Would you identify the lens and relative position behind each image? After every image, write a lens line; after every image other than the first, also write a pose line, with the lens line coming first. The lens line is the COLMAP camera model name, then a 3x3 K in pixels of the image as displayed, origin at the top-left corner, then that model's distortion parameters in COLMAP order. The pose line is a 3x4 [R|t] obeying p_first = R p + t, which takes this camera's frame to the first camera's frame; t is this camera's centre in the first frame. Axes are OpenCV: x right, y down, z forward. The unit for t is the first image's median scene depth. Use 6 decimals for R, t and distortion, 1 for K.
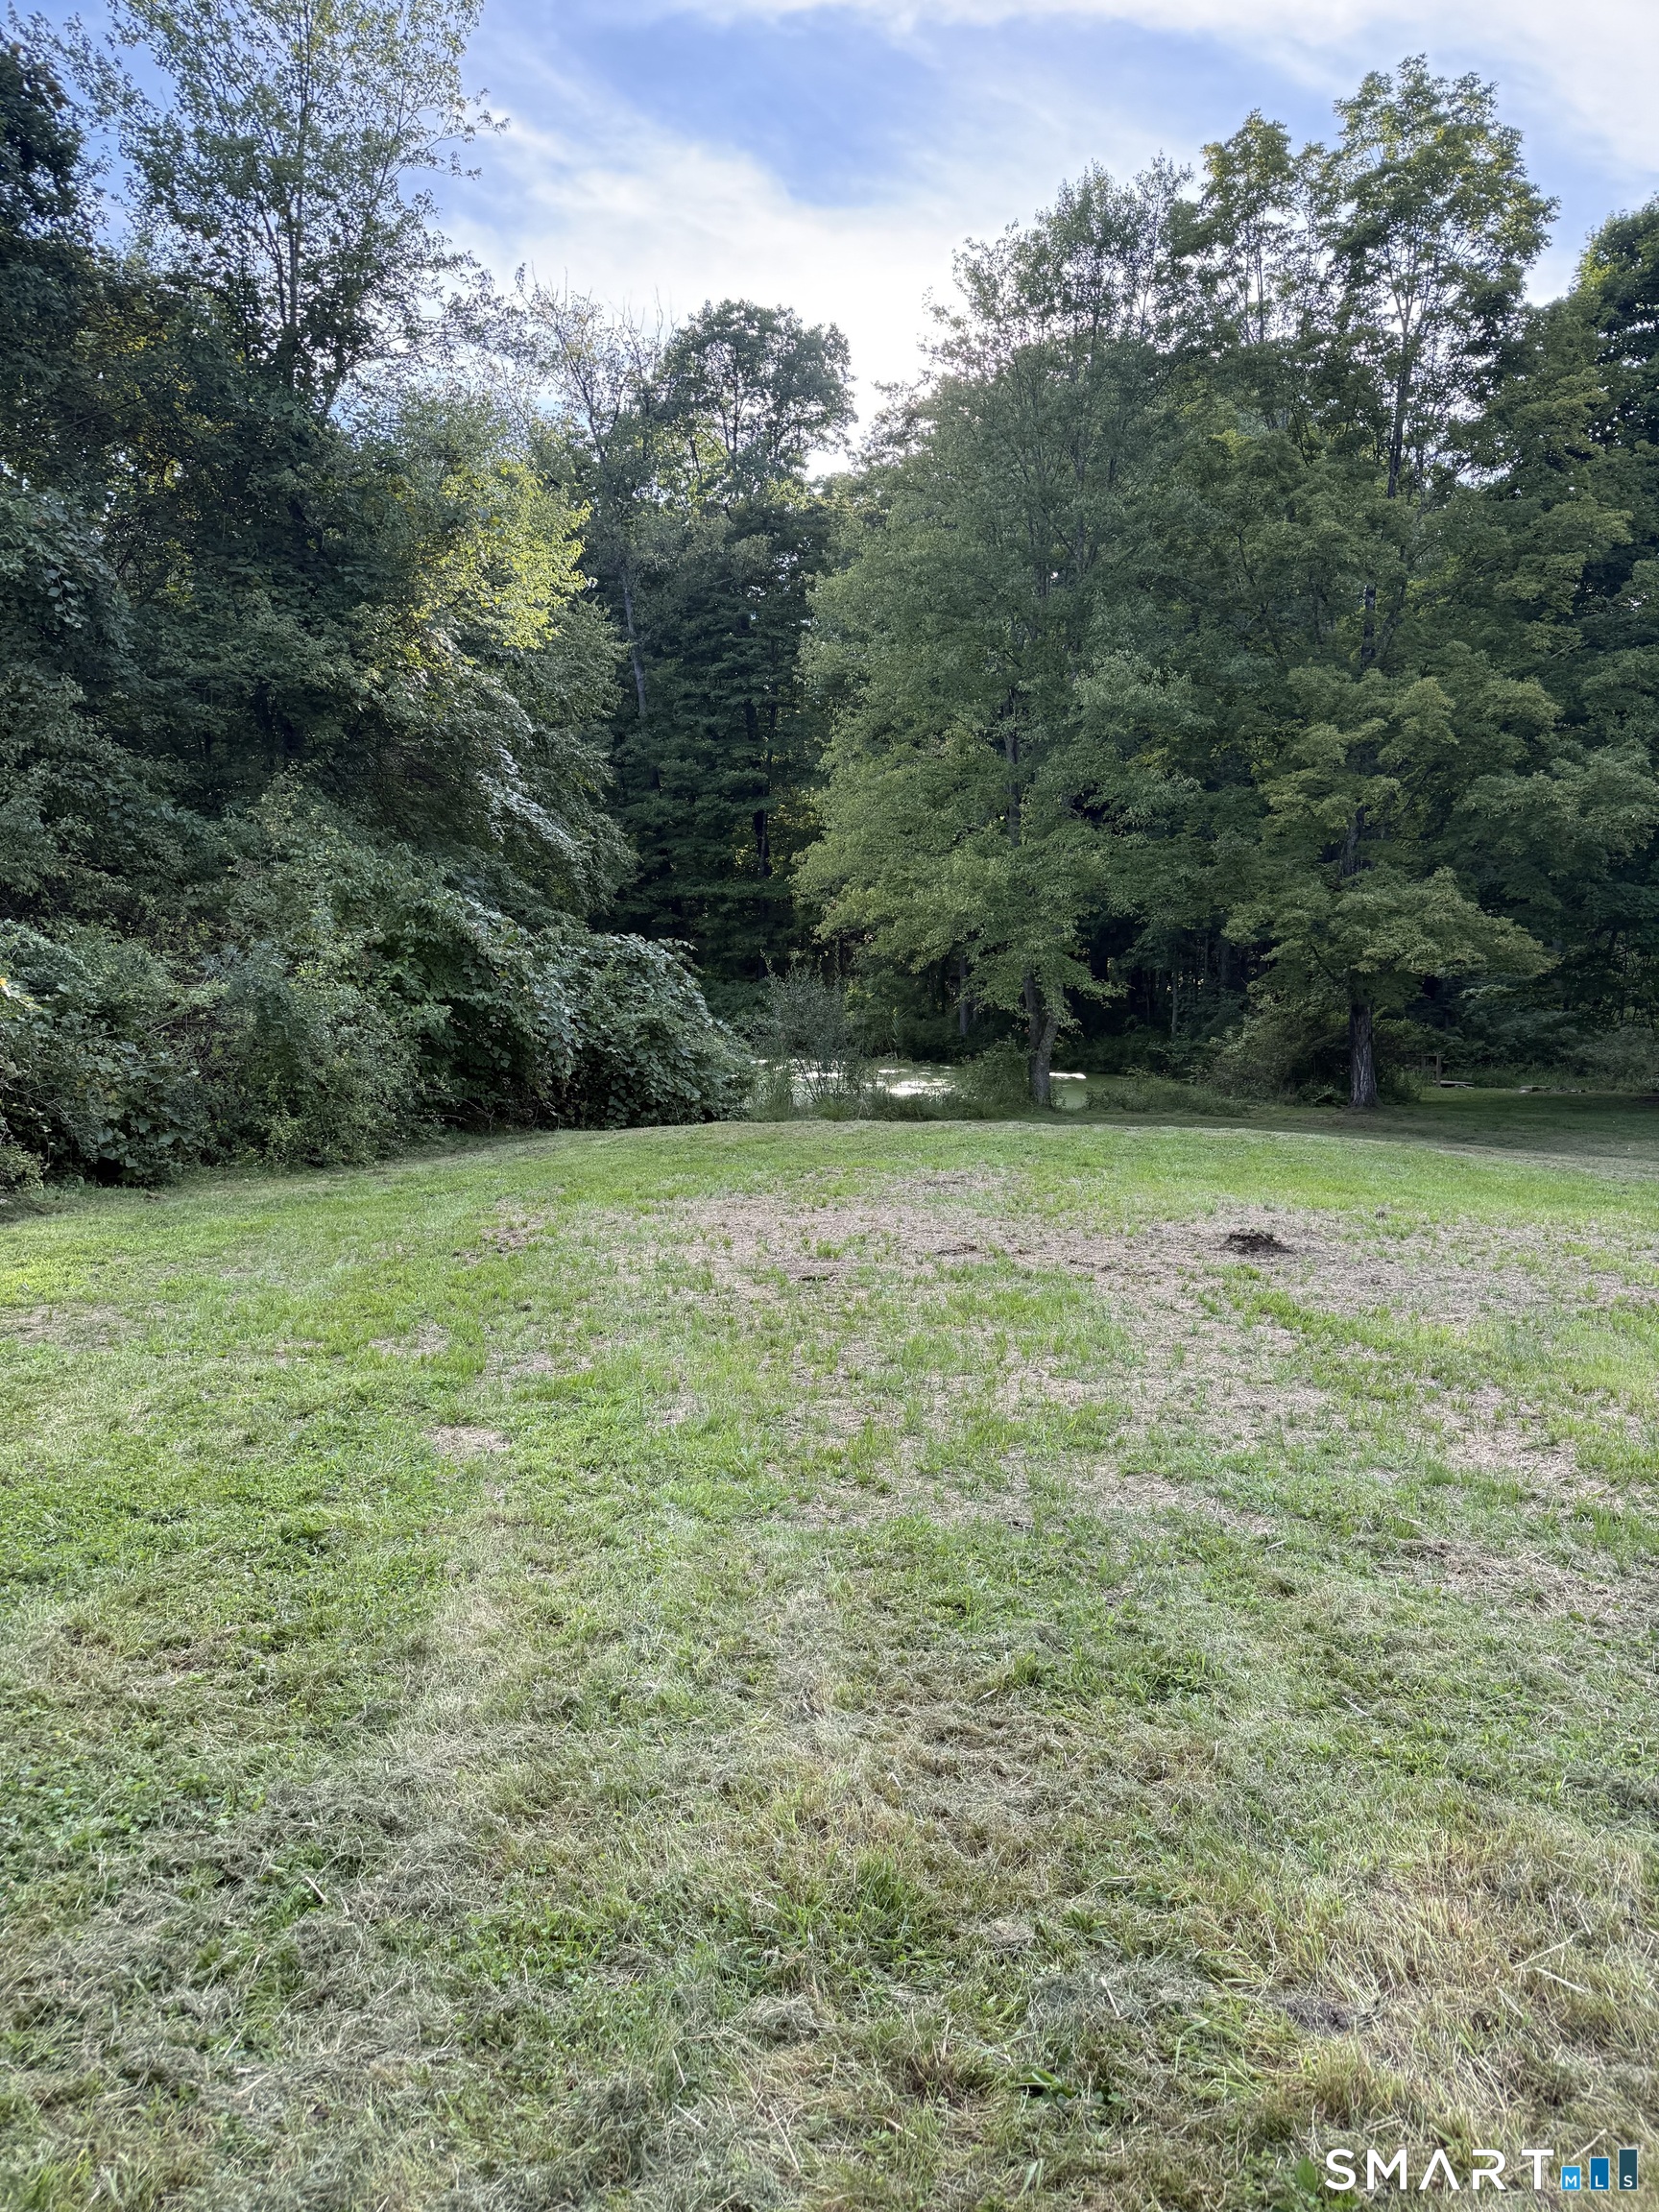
lens RADIAL K [[1548.1, 0, 829.5], [0, 1548.1, 1106.0], [0, 0, 1]] dist [0.099741, -0.177719]
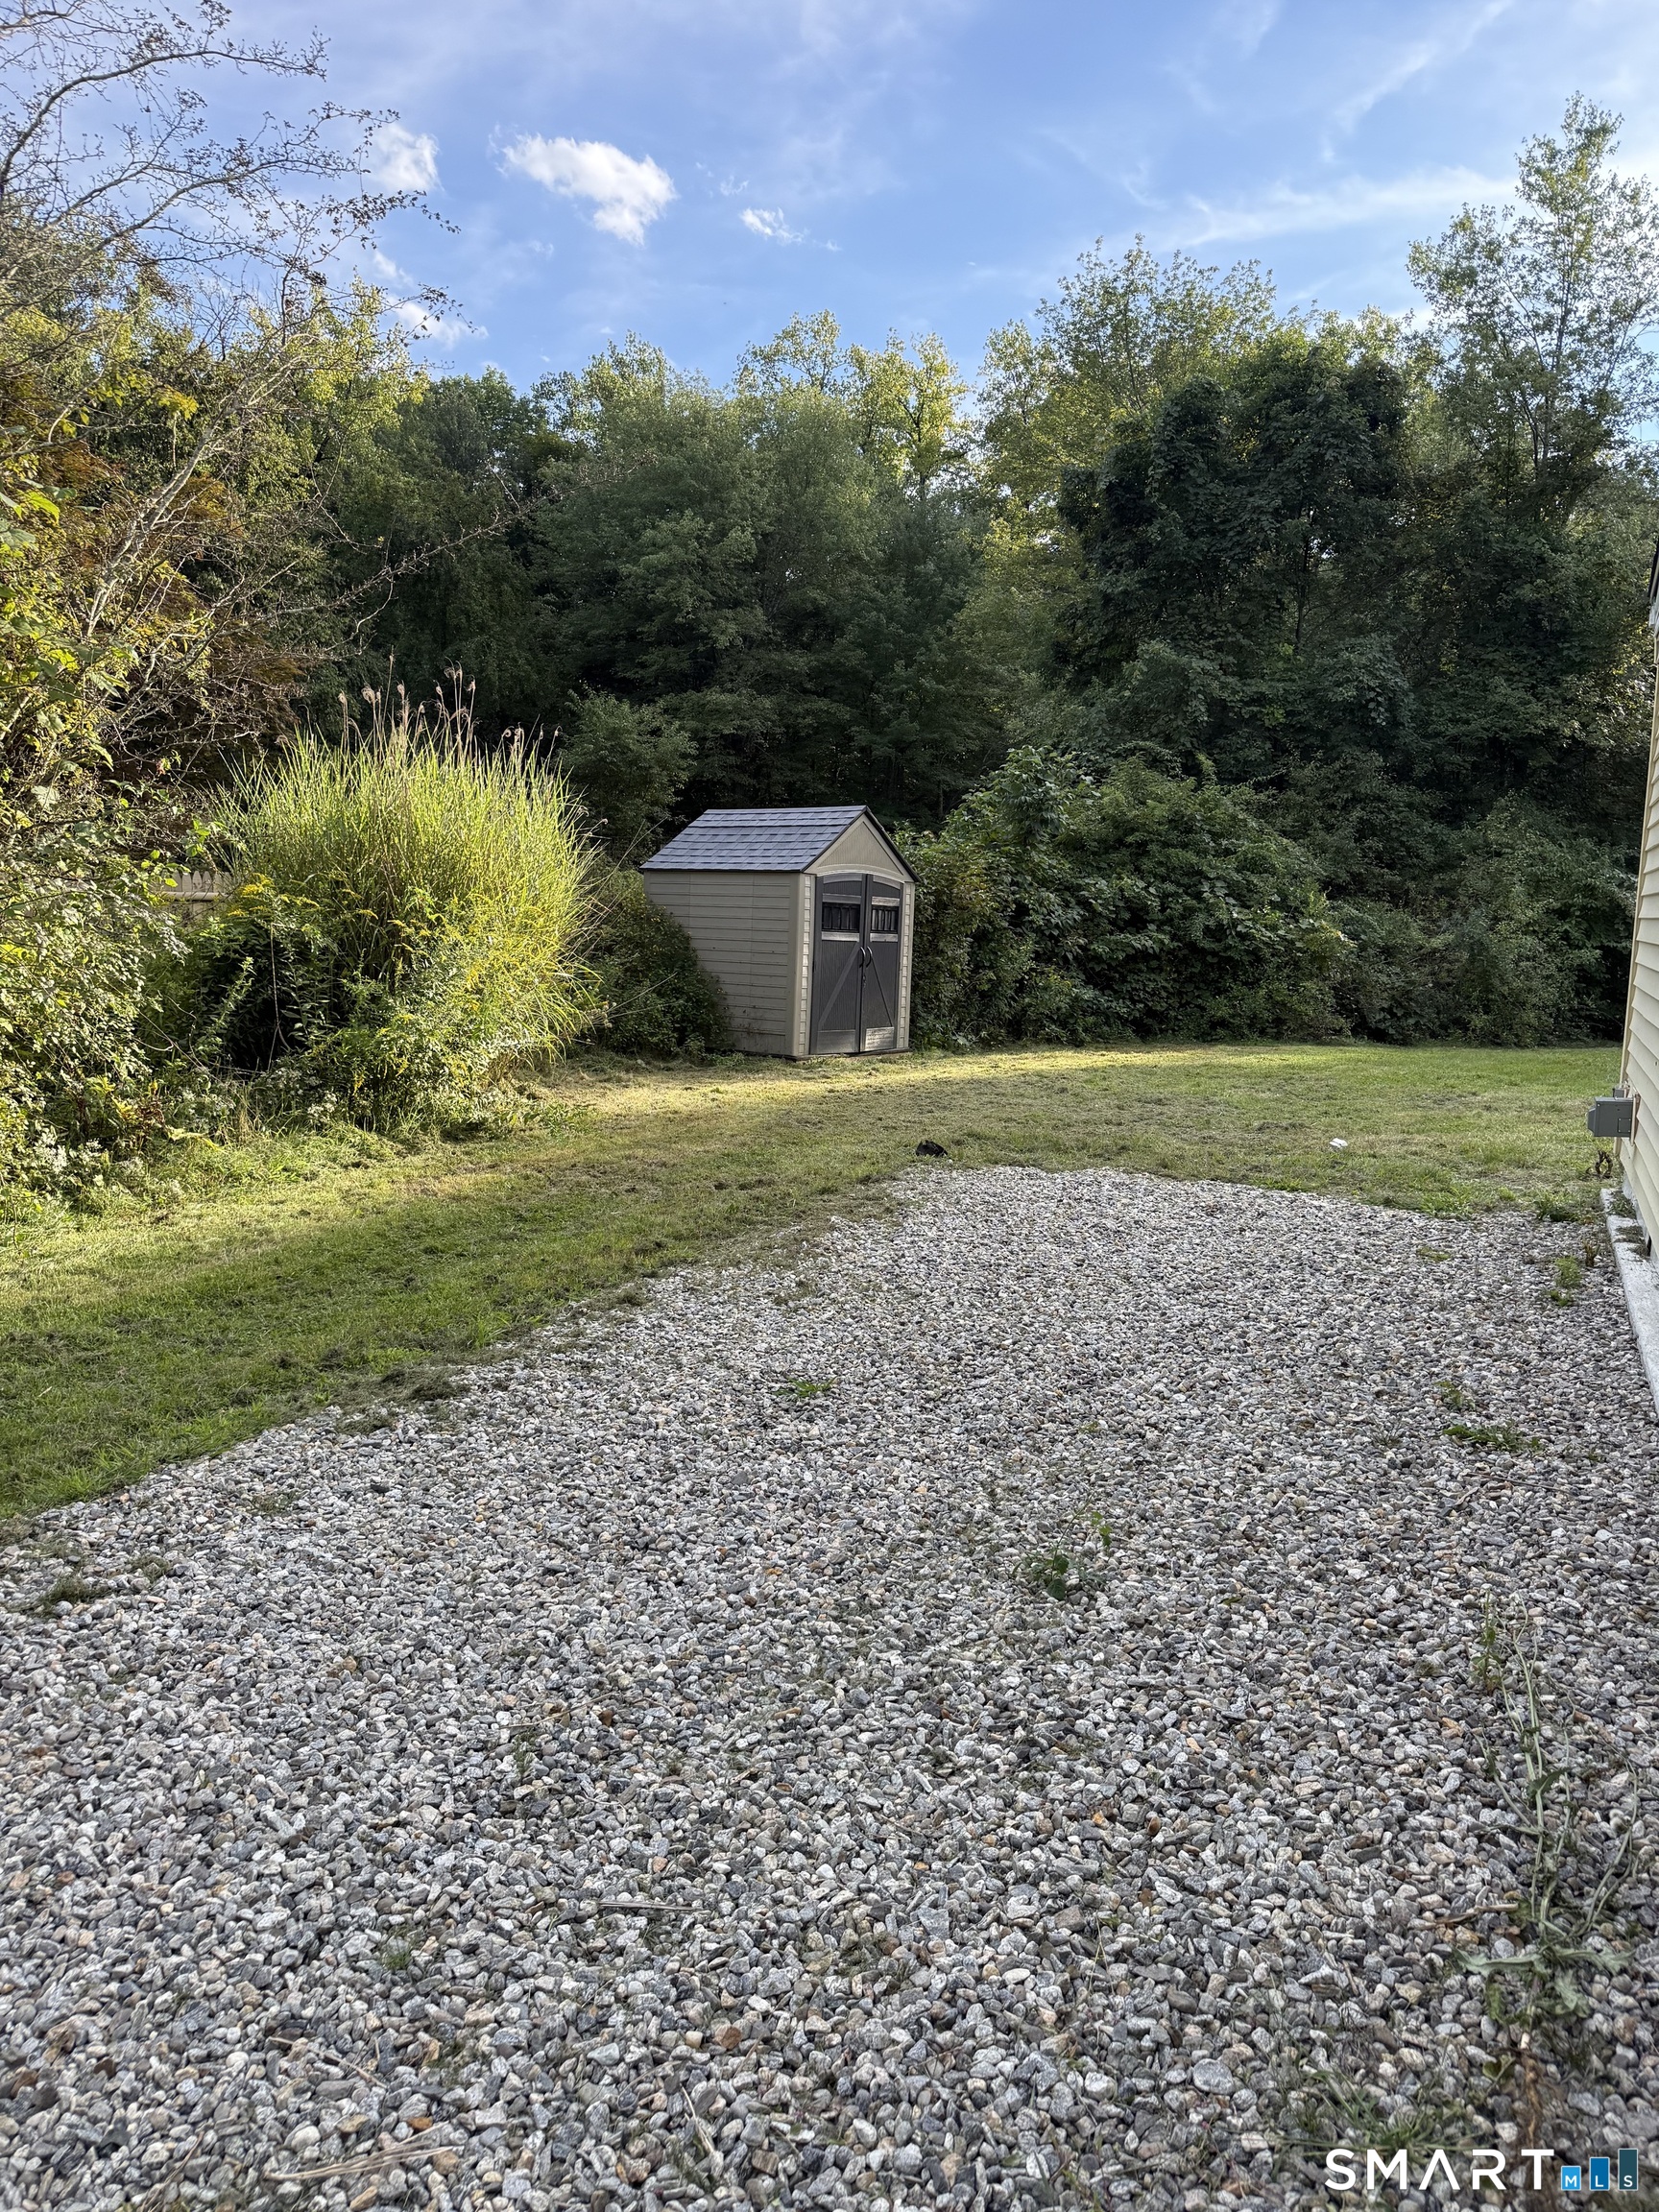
lens RADIAL K [[1548.1, 0, 829.5], [0, 1548.1, 1106.0], [0, 0, 1]] dist [0.099741, -0.177719]
pose [[0.731353, 0.078362, -0.677482, 0.262829], [-0.061019, 0.996911, 0.049439, 0.058815], [0.679263, 0.005182, 0.733876, -0.647950]]
